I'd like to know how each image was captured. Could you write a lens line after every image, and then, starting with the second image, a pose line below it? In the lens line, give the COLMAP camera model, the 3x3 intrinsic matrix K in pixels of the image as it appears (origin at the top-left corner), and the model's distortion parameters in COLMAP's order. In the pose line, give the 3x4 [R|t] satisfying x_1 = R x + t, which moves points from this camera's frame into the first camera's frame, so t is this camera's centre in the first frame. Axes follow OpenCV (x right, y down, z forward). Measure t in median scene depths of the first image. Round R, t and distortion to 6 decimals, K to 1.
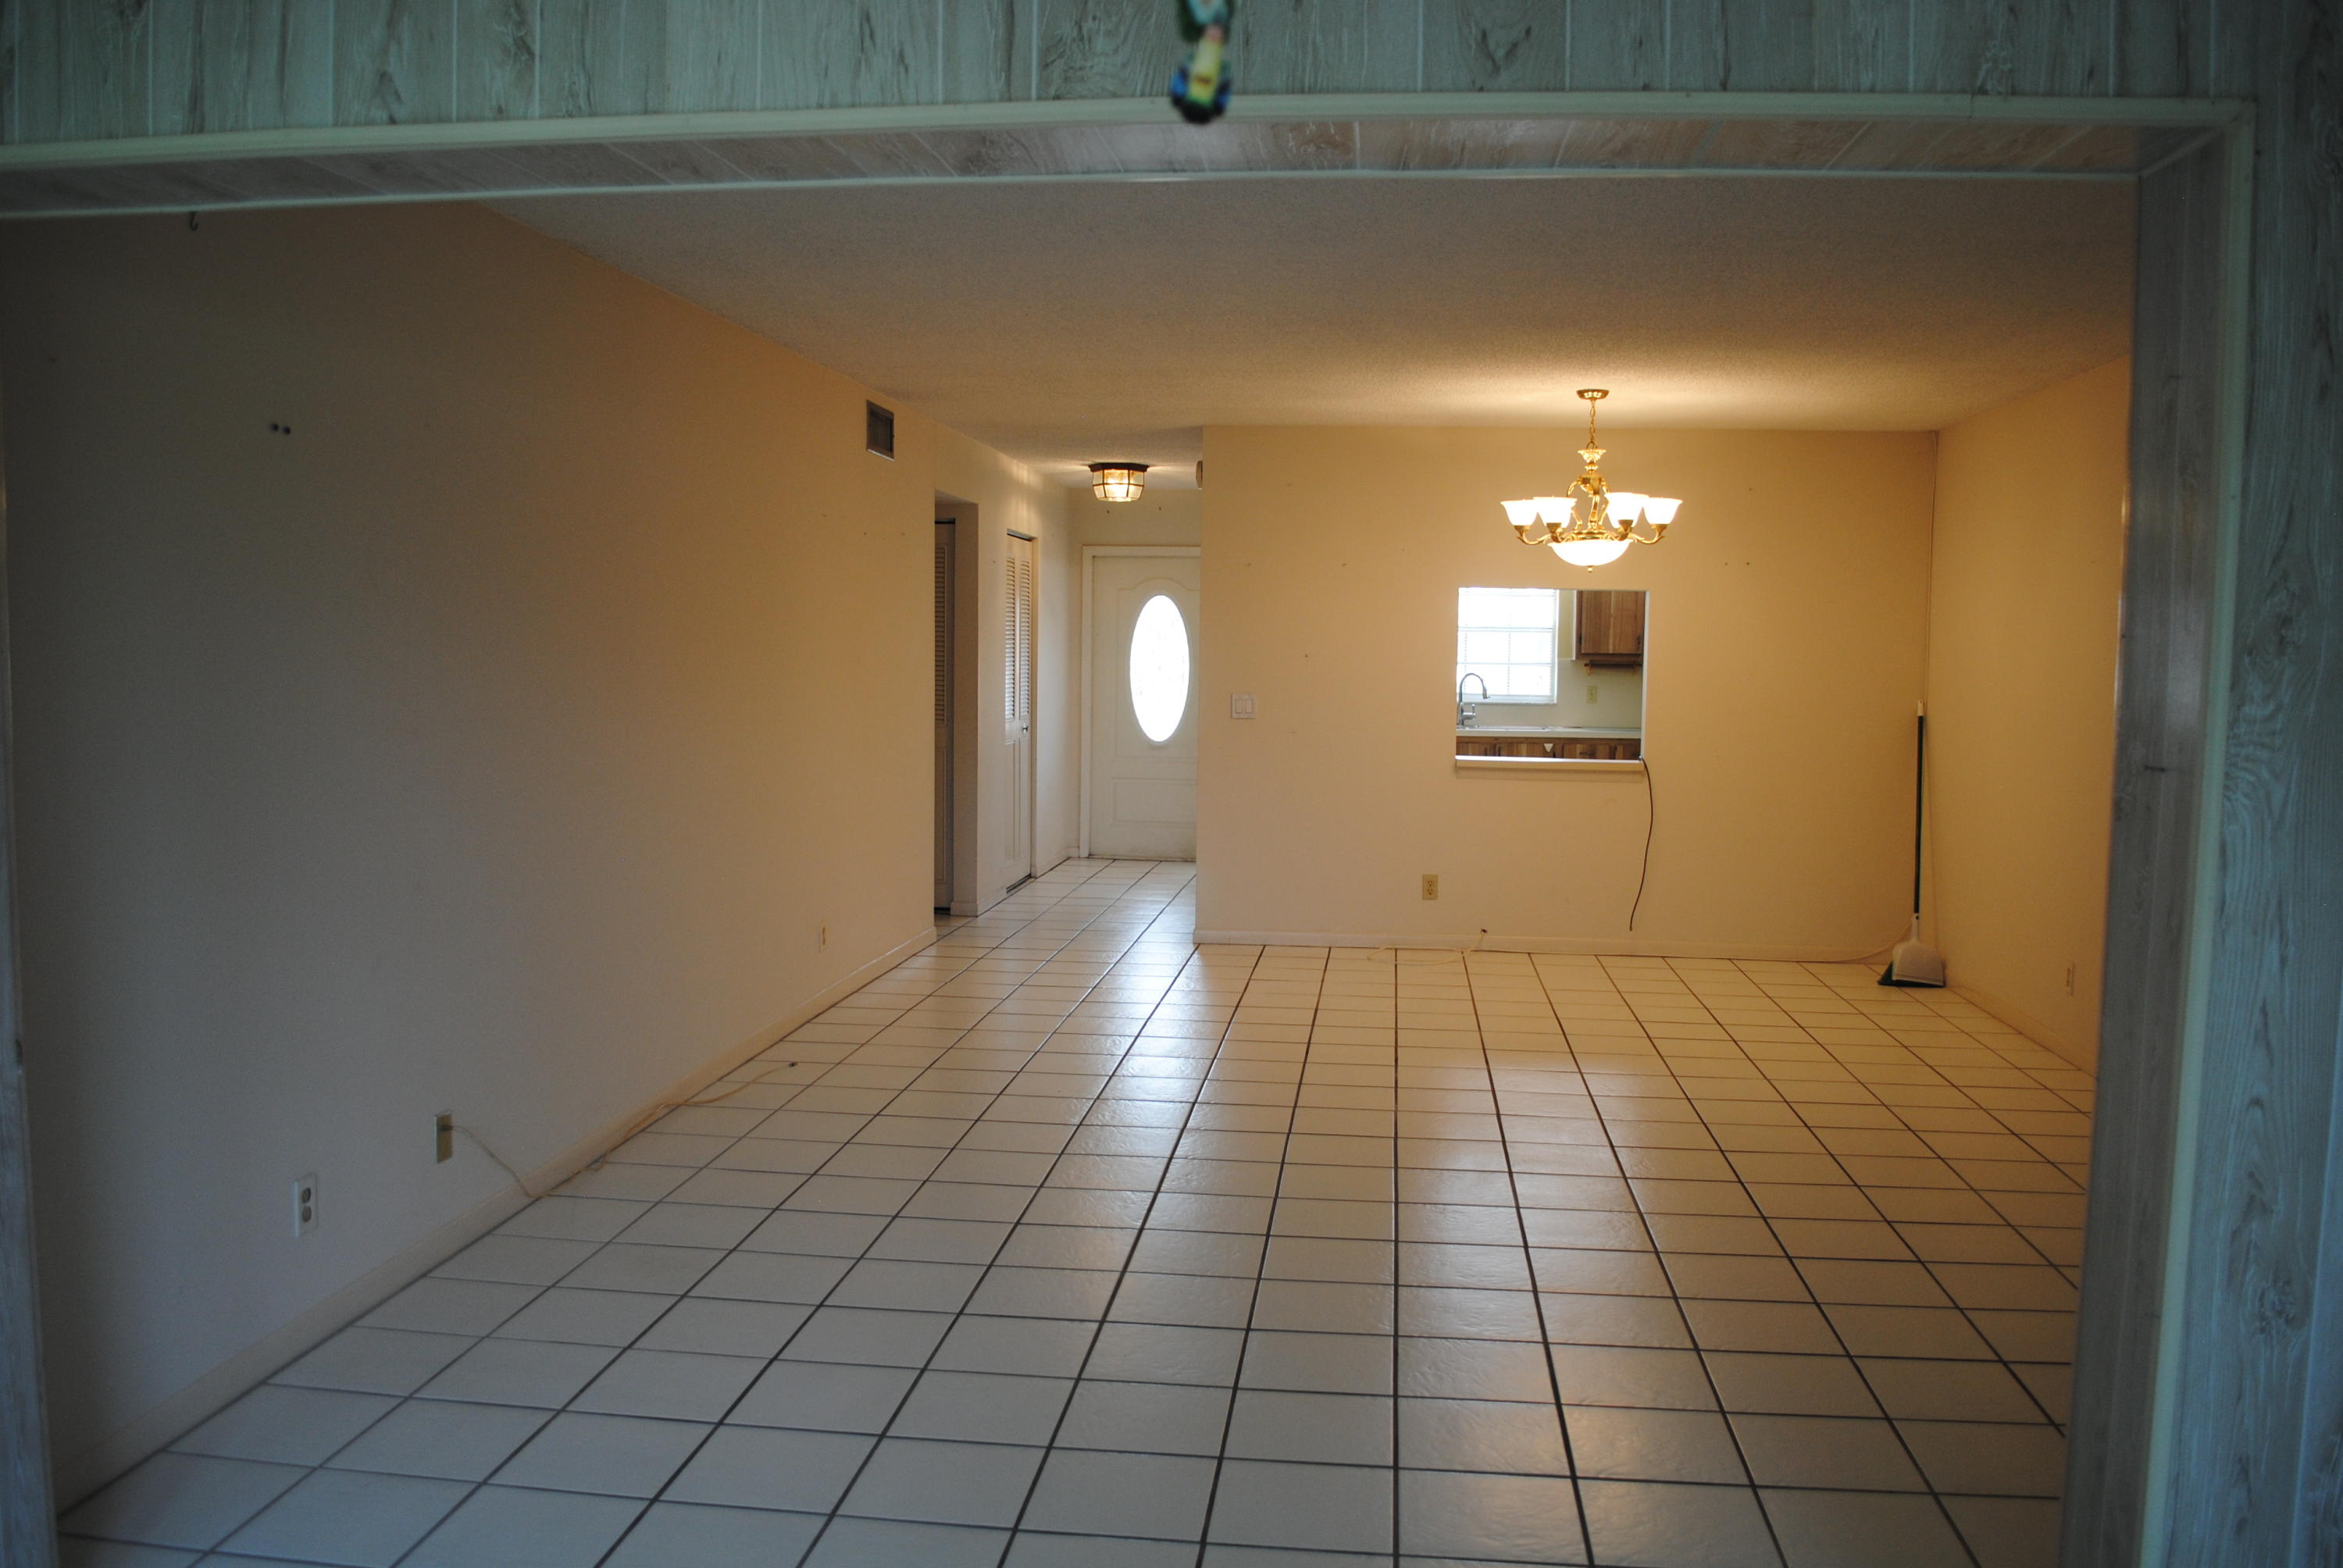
lens RADIAL K [[1946.2, 0, 1171.5], [0, 1946.2, 784.0], [0, 0, 1]] dist [-0.113104, 0.001018]
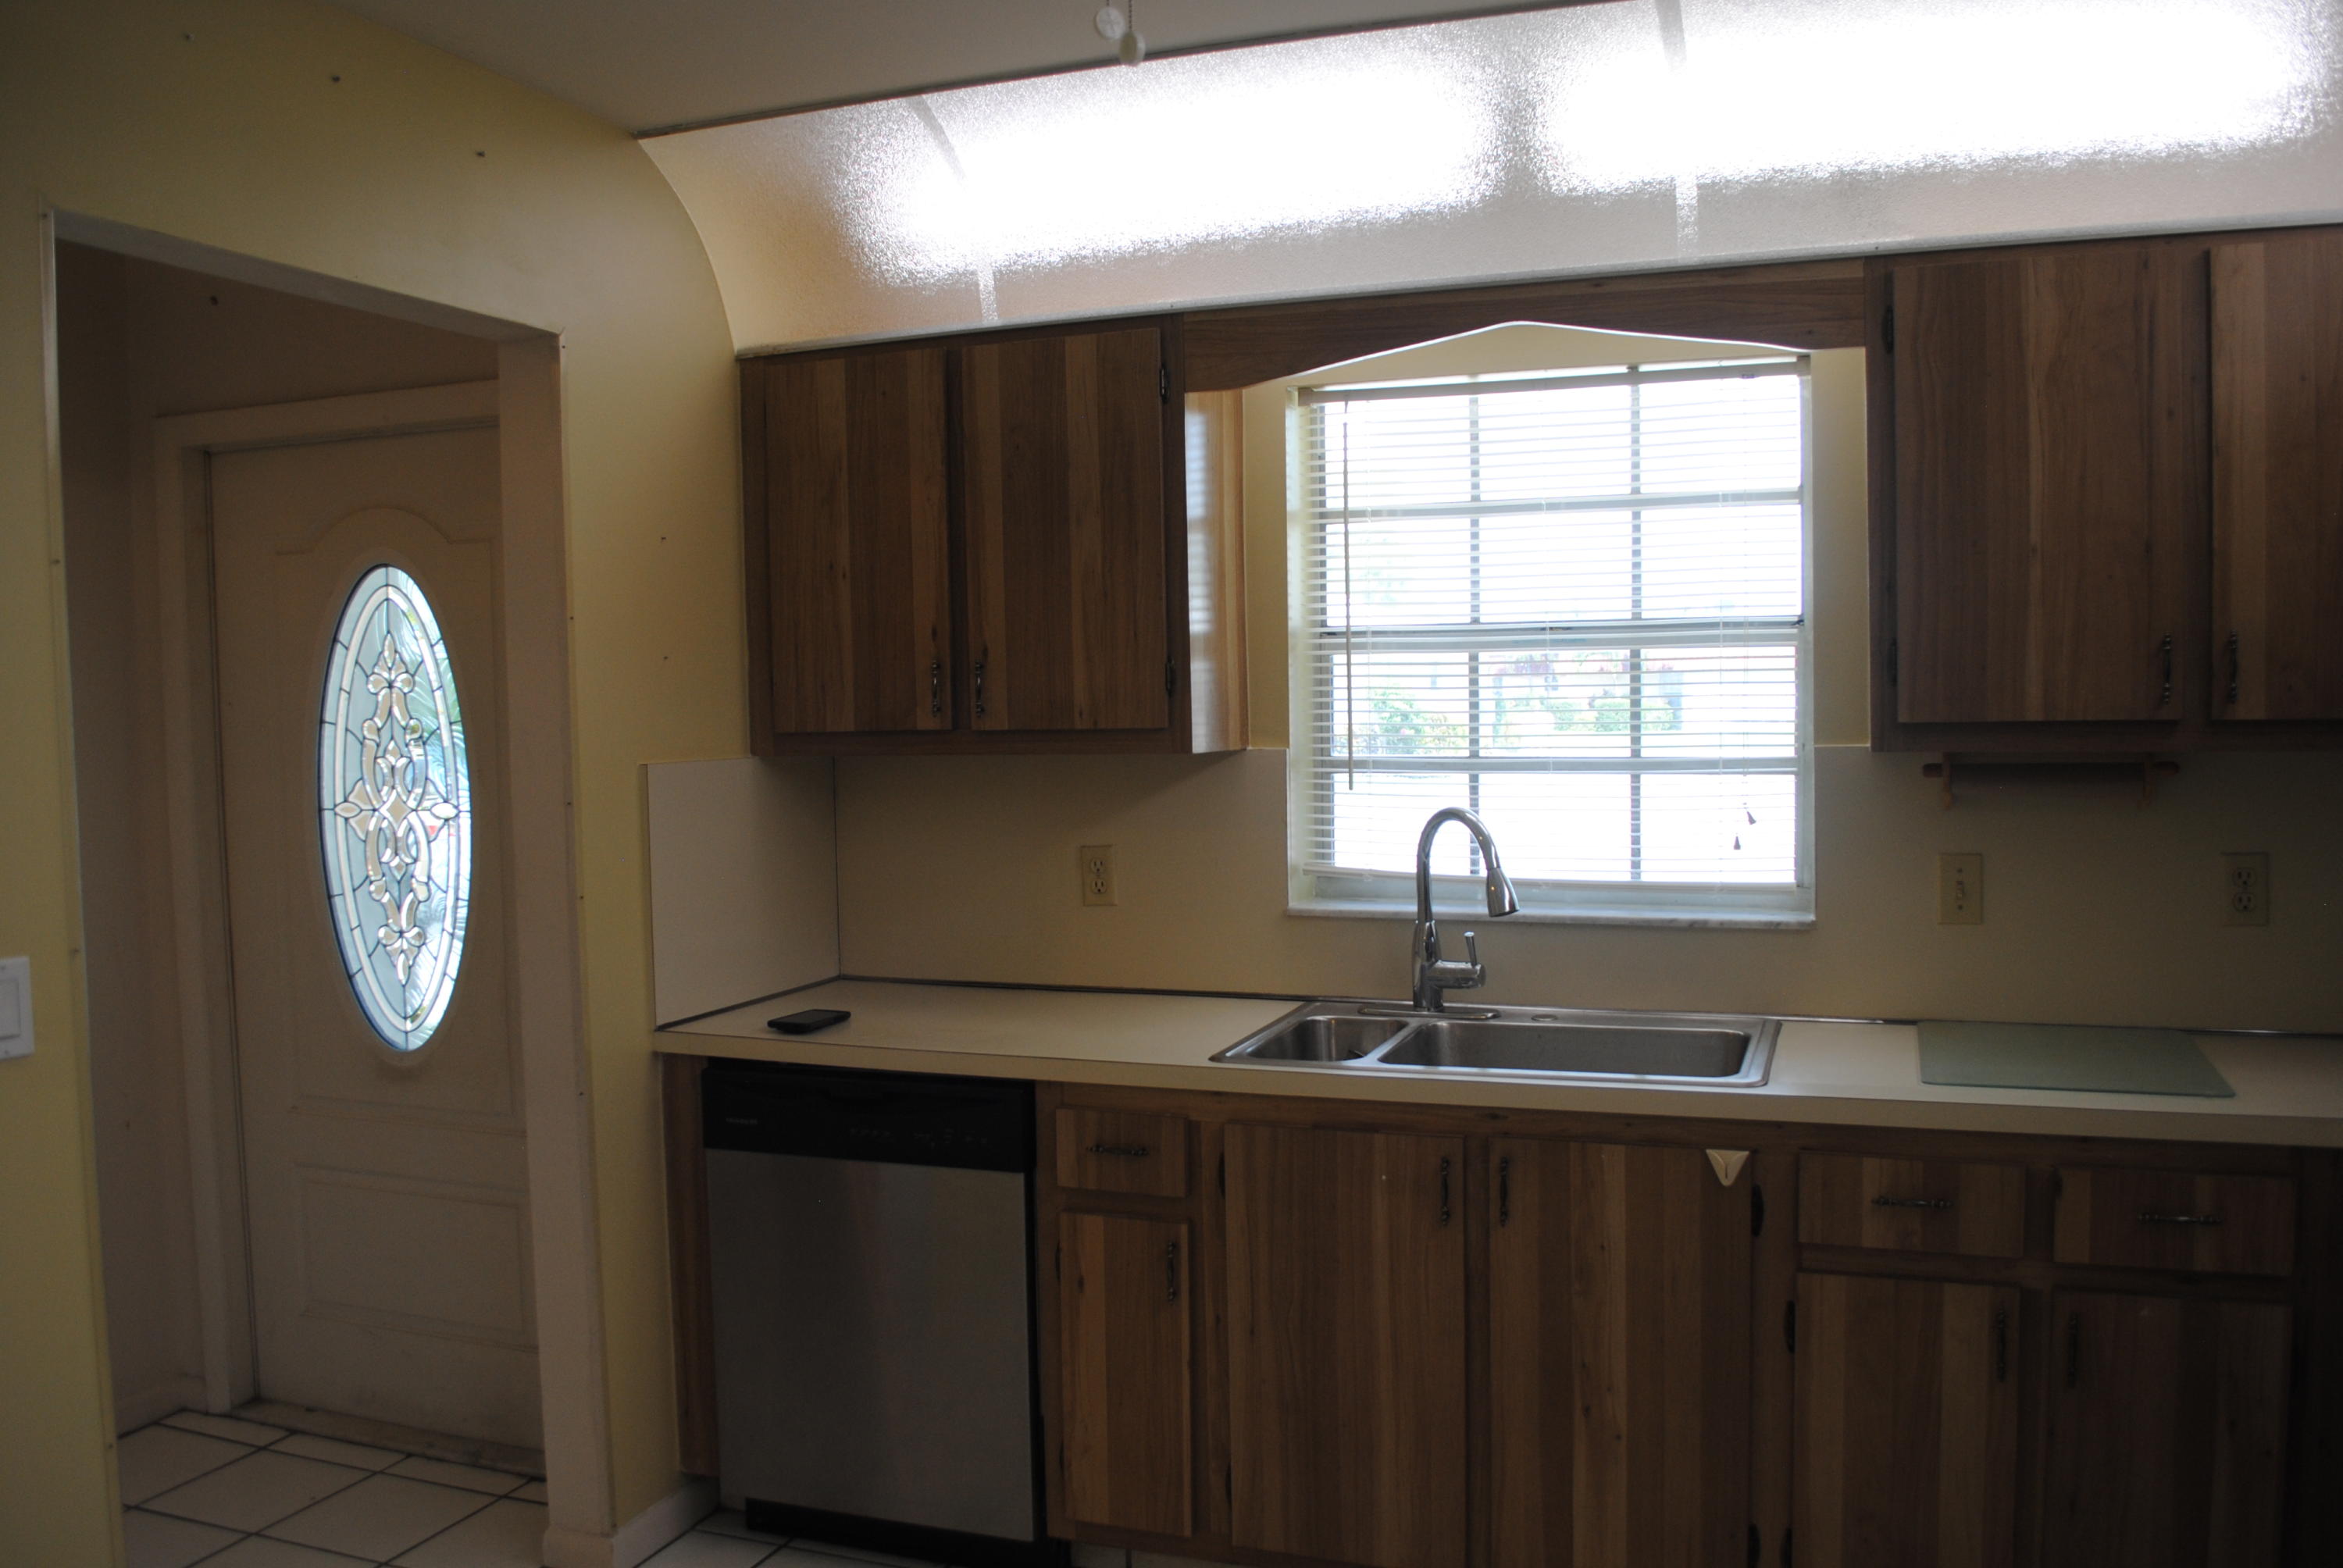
lens RADIAL K [[1882.0, 0, 1171.5], [0, 1882.0, 784.0], [0, 0, 1]] dist [-0.073841, 0.003358]
pose [[0.967752, -0.017921, -0.251266, 0.180017], [0.011465, 0.999566, -0.027132, -0.054307], [0.251643, 0.023377, 0.967538, 0.750434]]
